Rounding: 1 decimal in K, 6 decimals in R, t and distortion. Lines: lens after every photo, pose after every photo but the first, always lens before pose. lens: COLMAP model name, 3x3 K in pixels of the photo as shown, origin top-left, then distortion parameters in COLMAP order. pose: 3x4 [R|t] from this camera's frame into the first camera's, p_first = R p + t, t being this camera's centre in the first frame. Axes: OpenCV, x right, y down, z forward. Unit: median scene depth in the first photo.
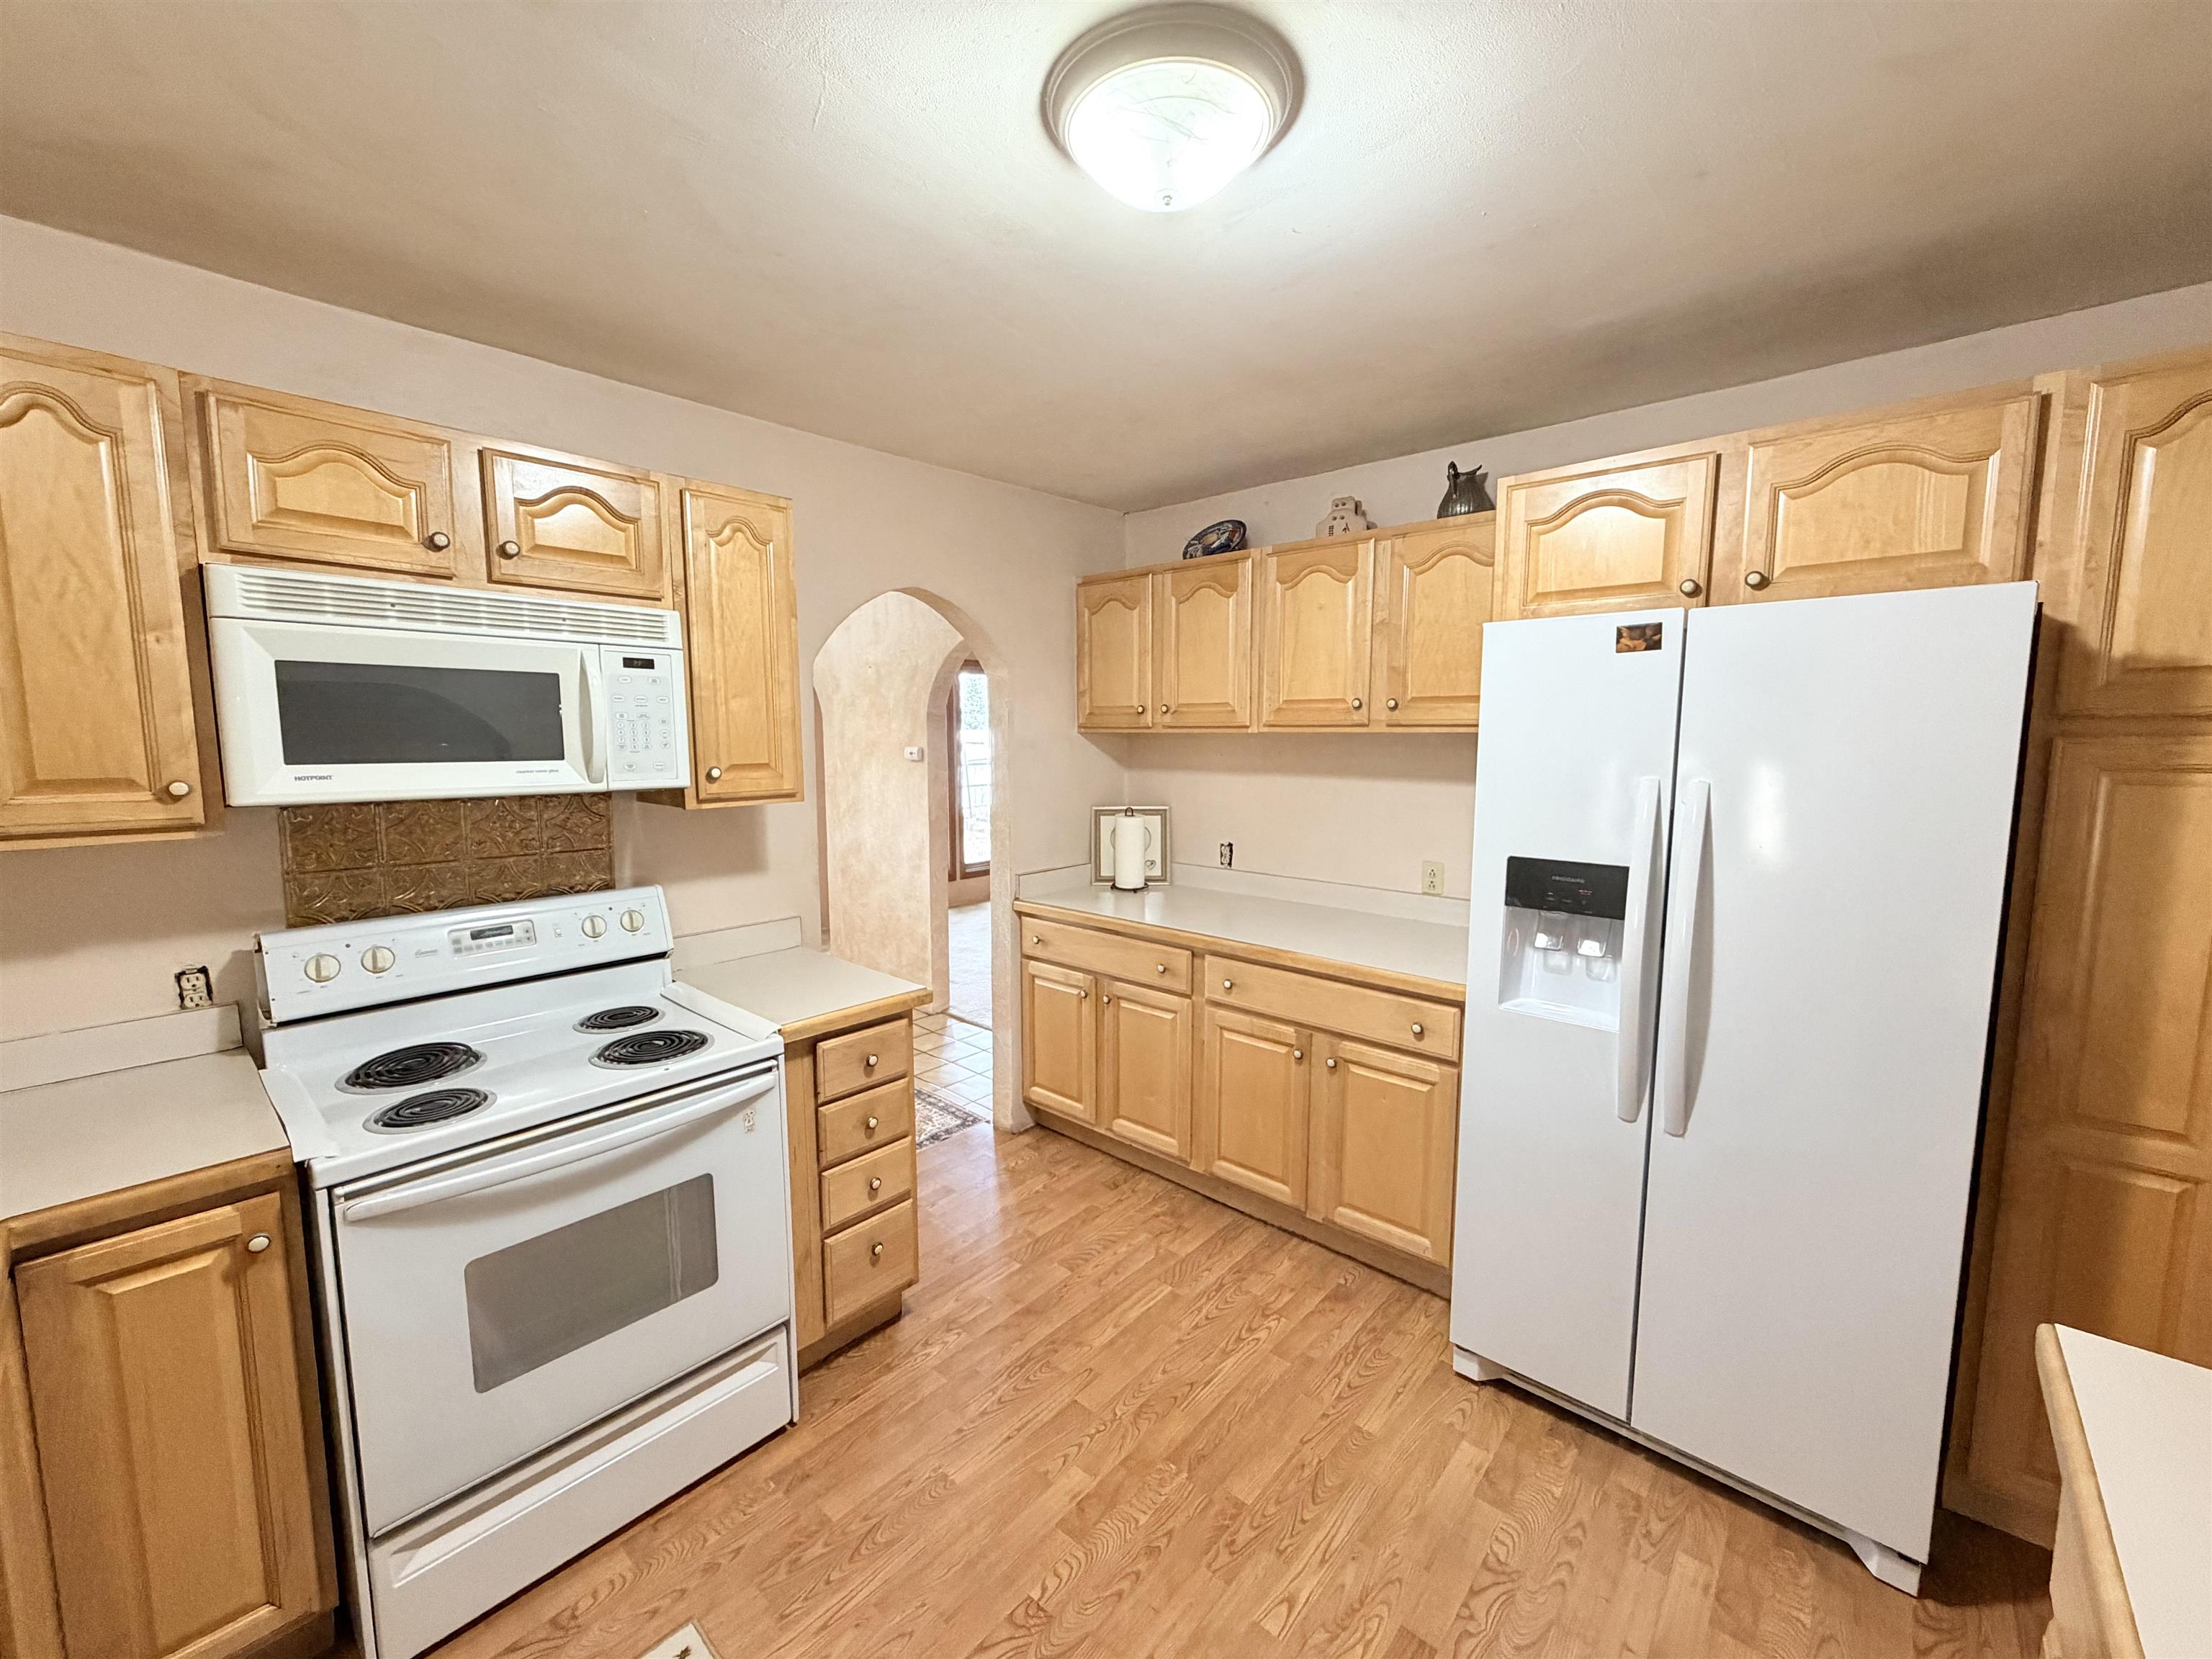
lens RADIAL K [[879.2, 0, 1103.8], [0, 879.2, 830.9], [0, 0, 1]] dist [0.000351, -0.000404]
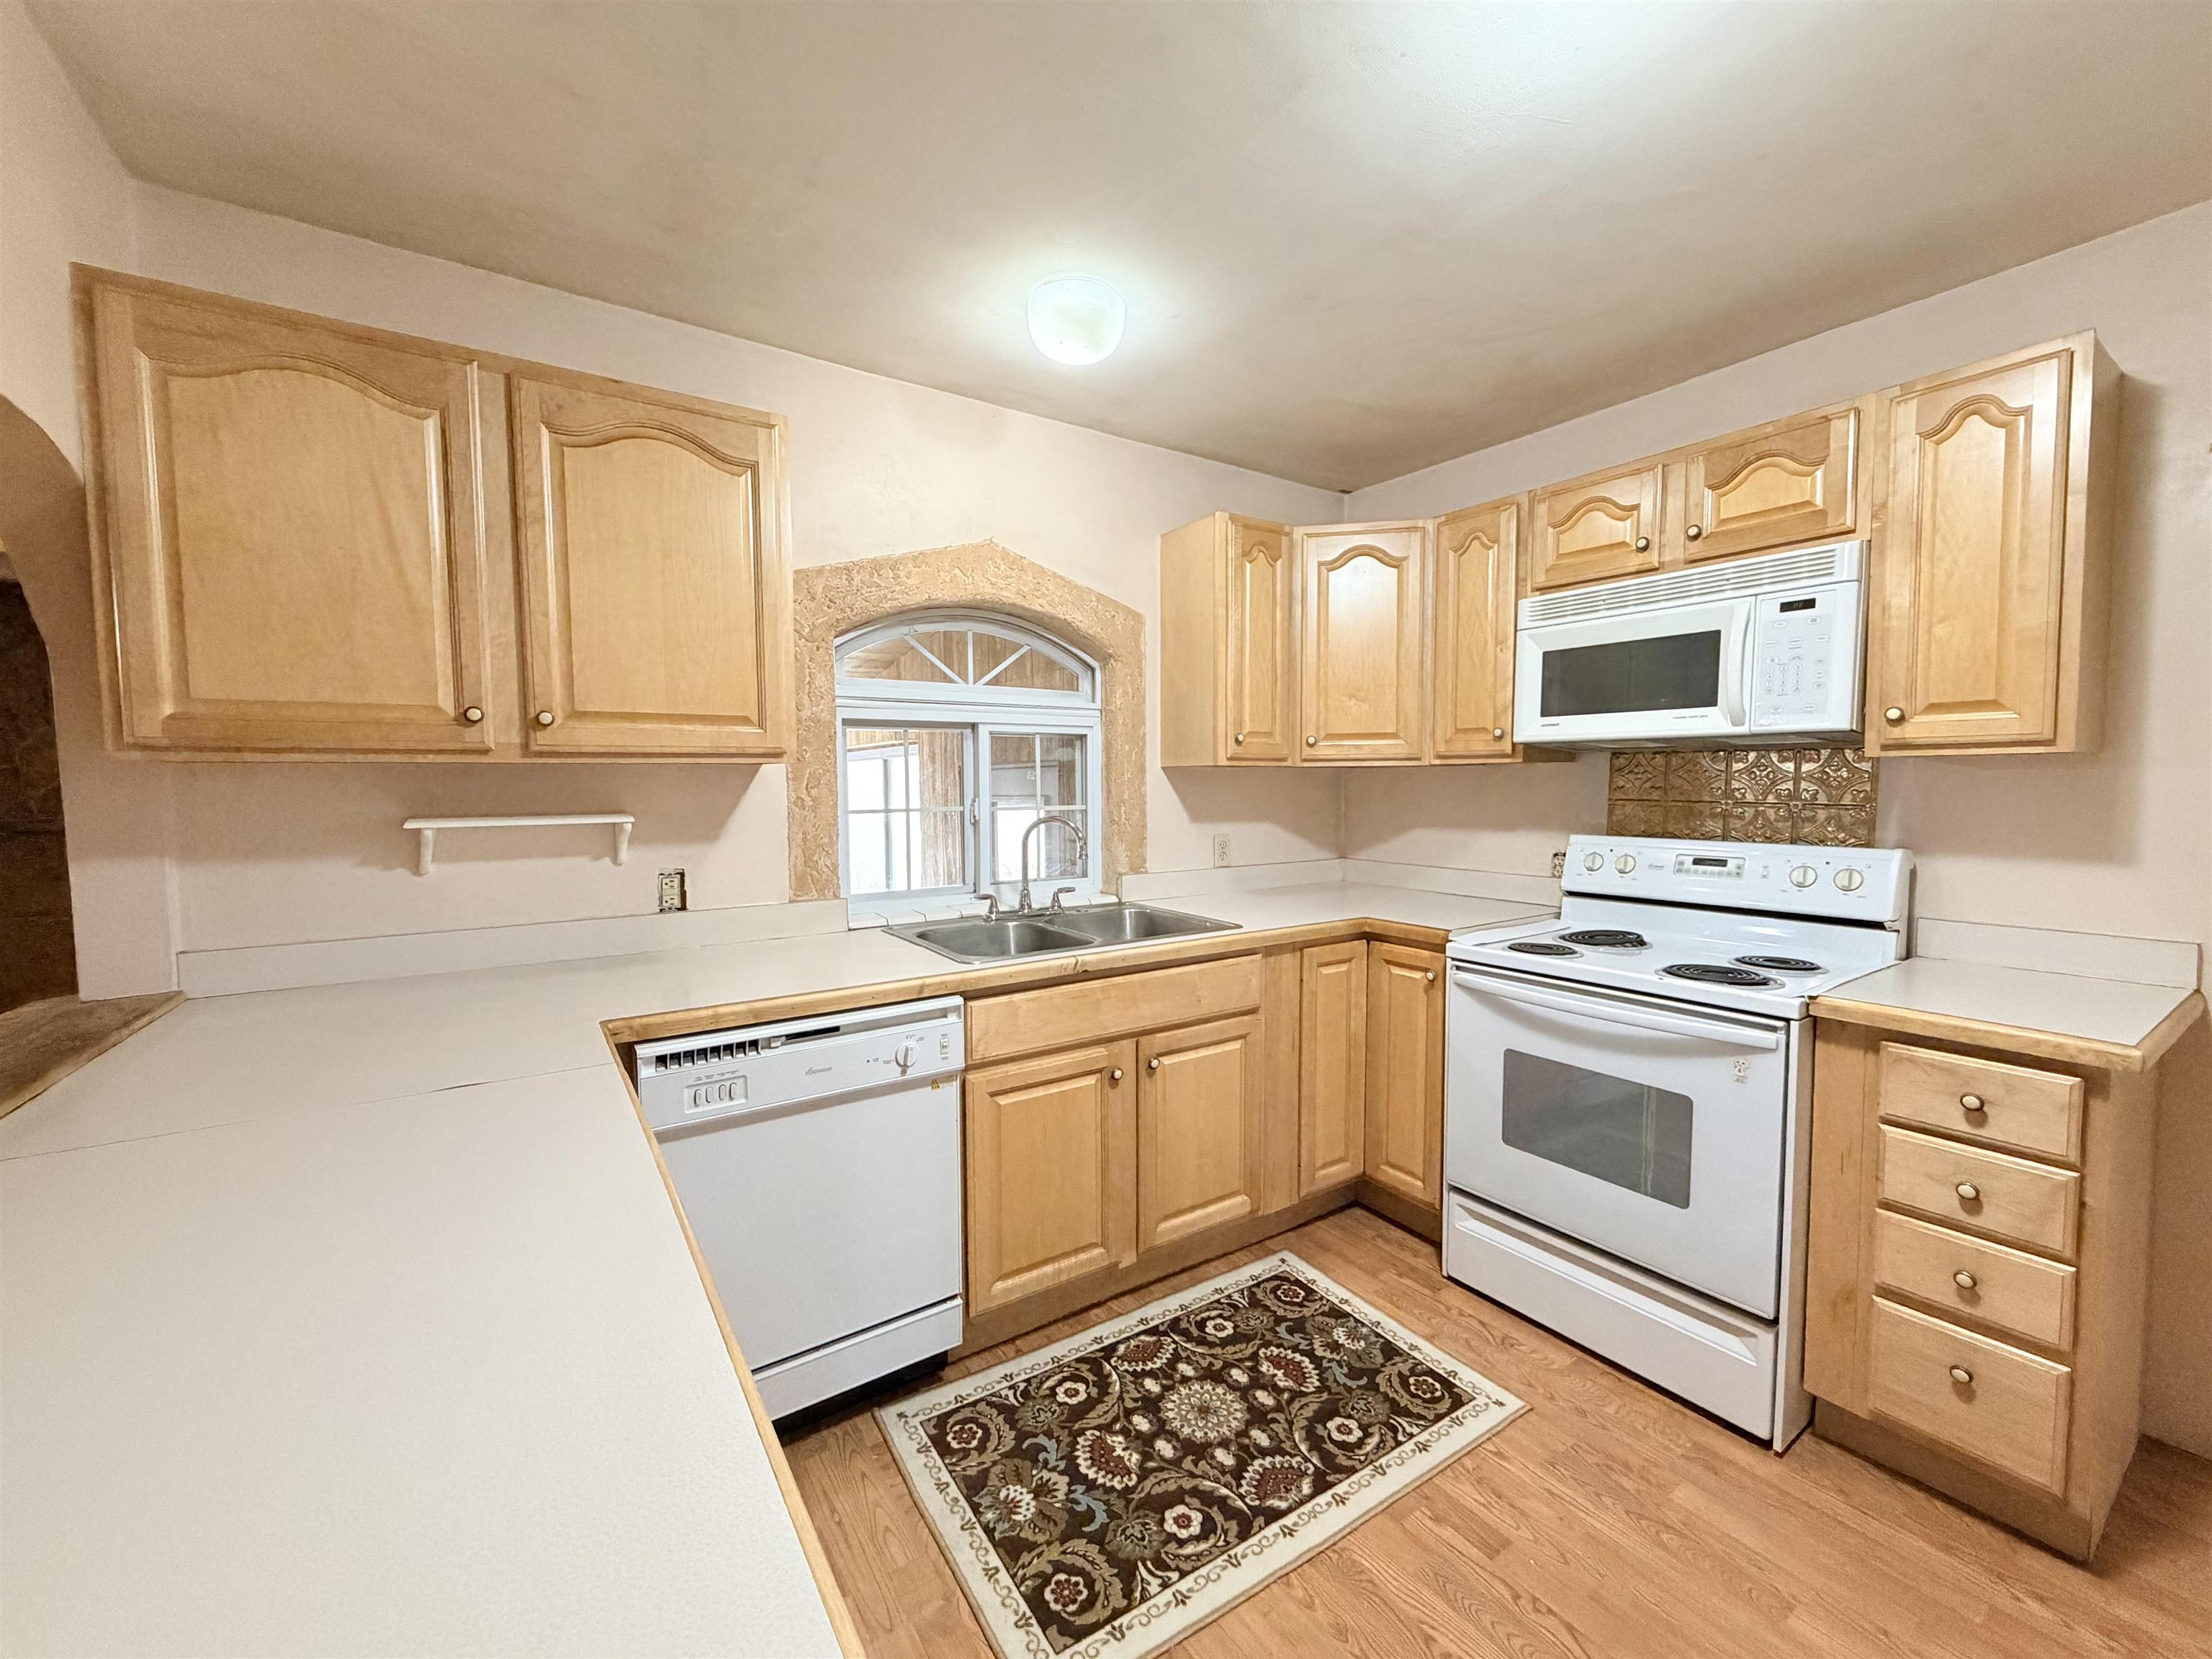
lens RADIAL K [[879.2, 0, 1103.8], [0, 879.2, 830.9], [0, 0, 1]] dist [0.000351, -0.000404]
pose [[-0.247292, 0.054499, -0.967407, 0.682229], [-0.106321, 0.990862, 0.082999, 0.067956], [0.963090, 0.123380, -0.239238, 0.538106]]
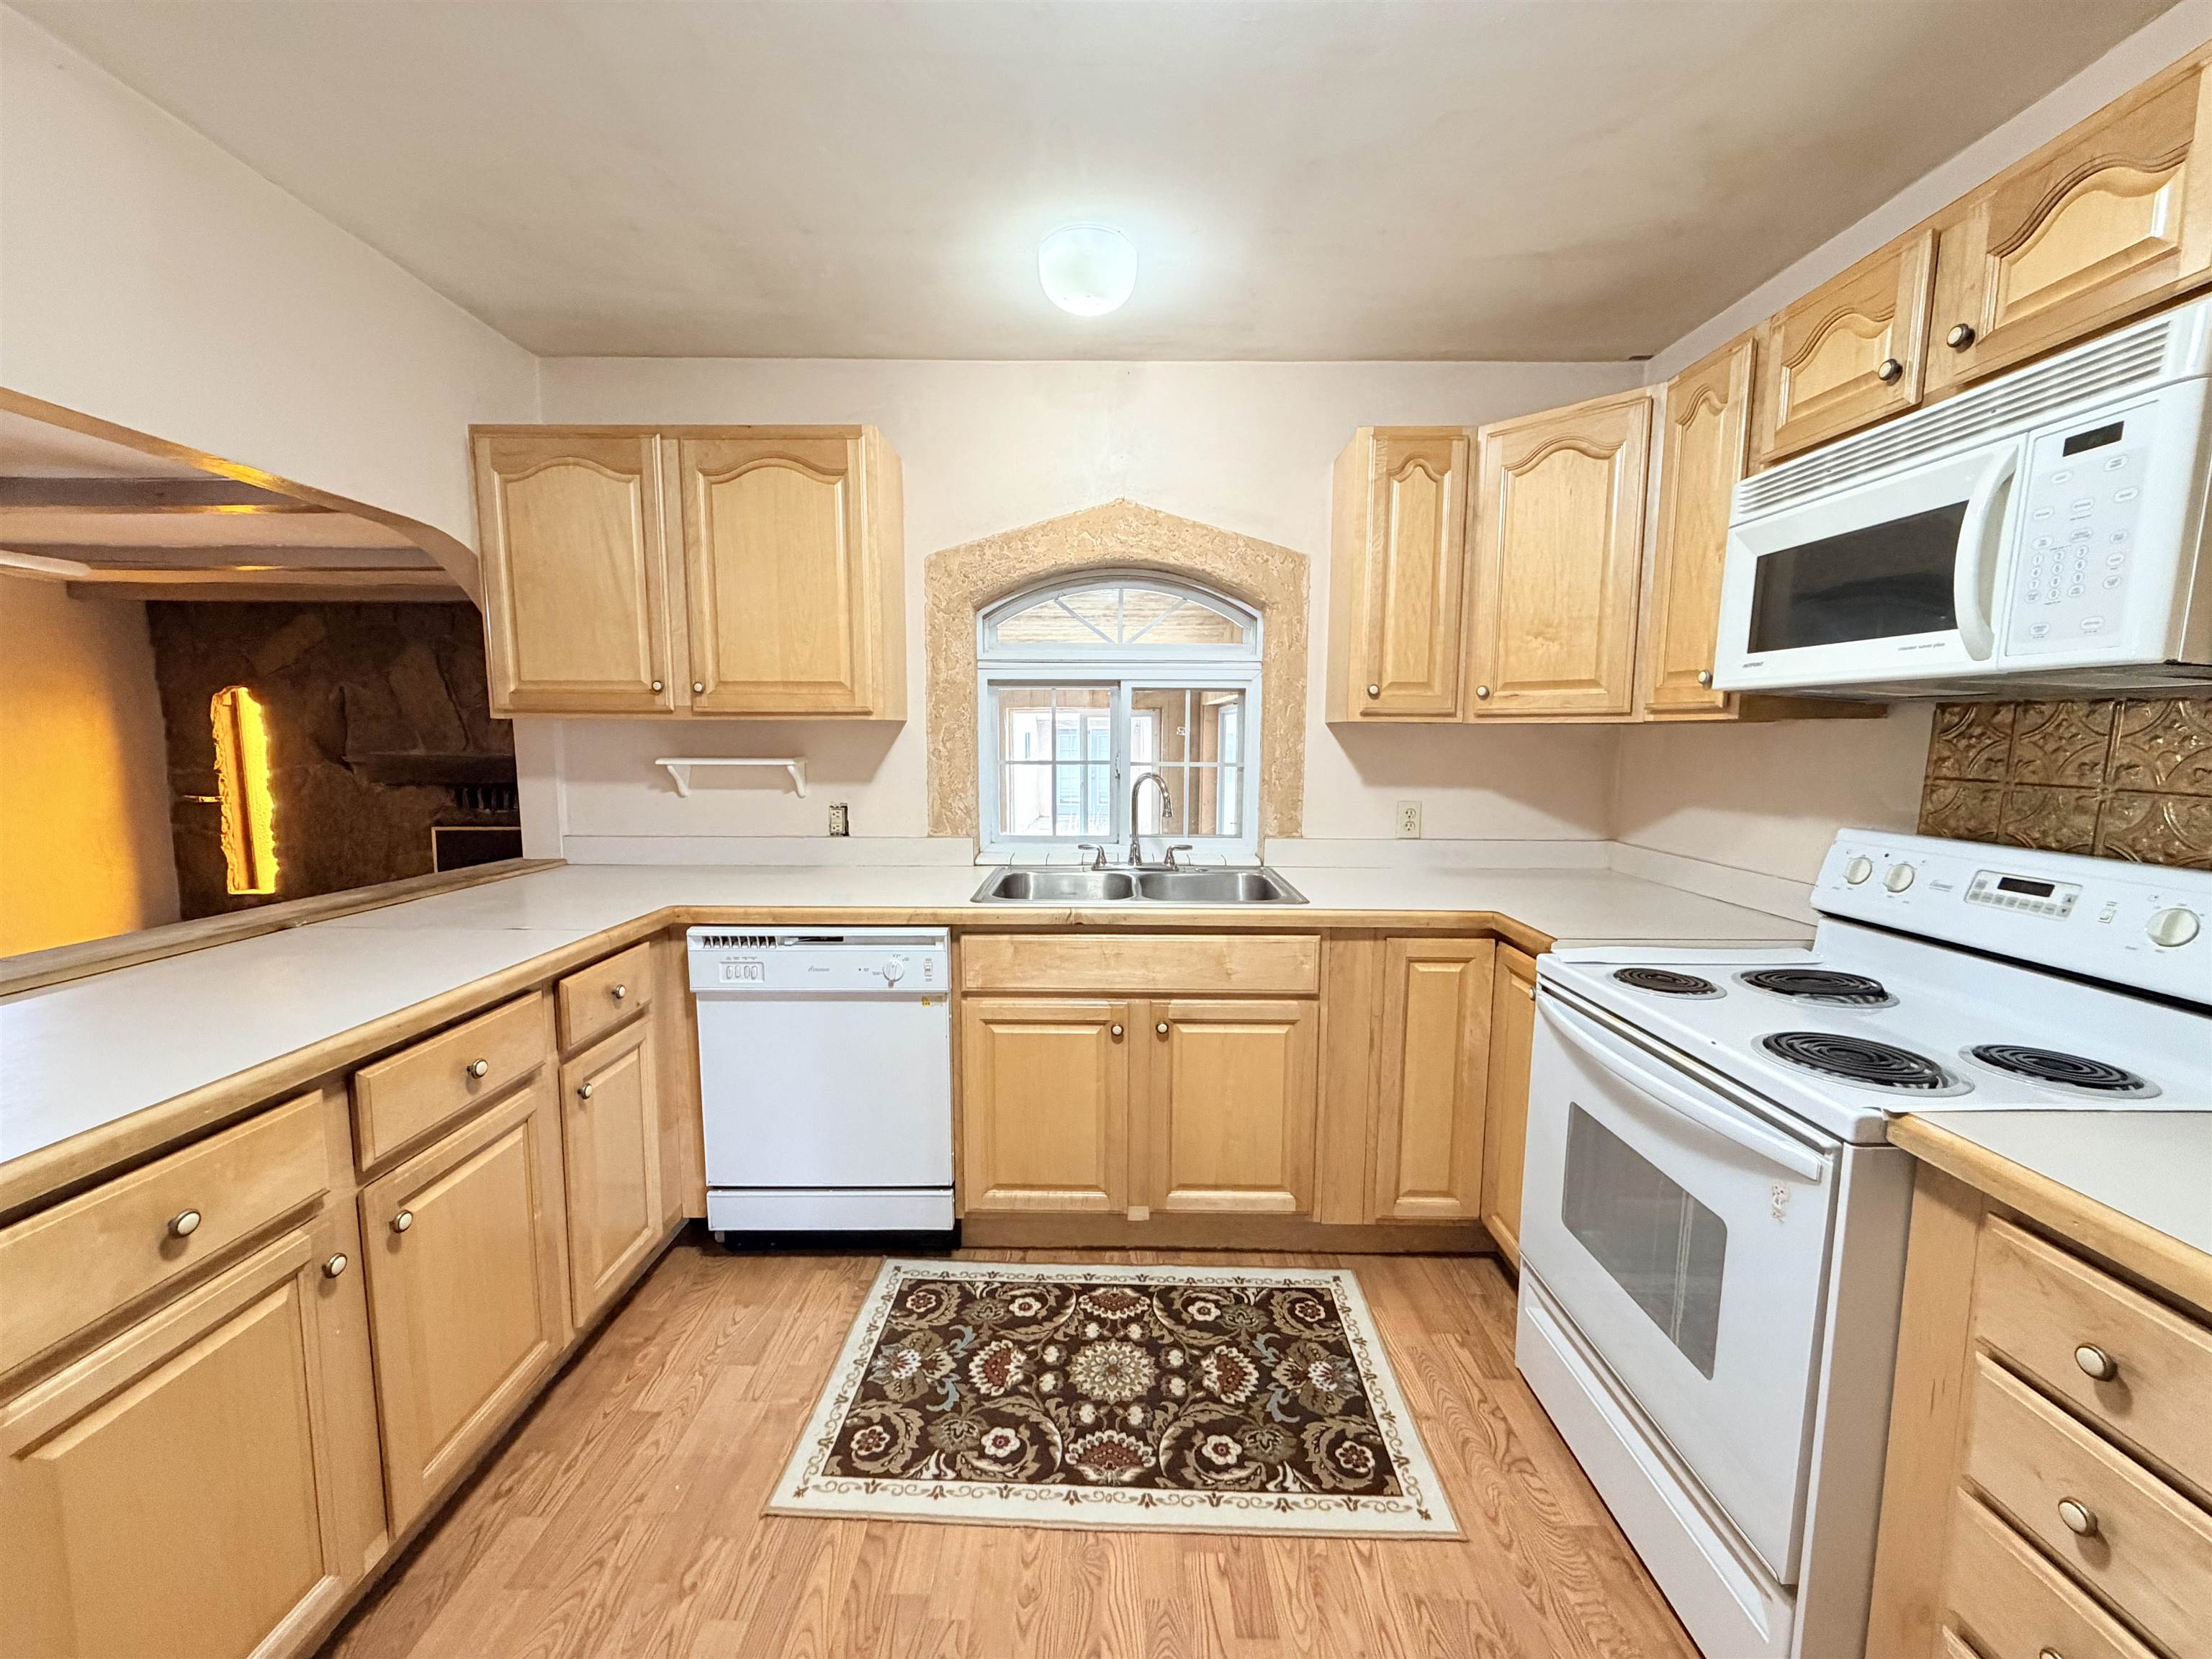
lens RADIAL K [[879.2, 0, 1103.8], [0, 879.2, 830.9], [0, 0, 1]] dist [0.000351, -0.000404]
pose [[-0.749340, 0.067135, -0.658773, 0.343325], [-0.083134, 0.977438, 0.194173, -0.003774], [0.656946, 0.200268, -0.726852, 1.098070]]
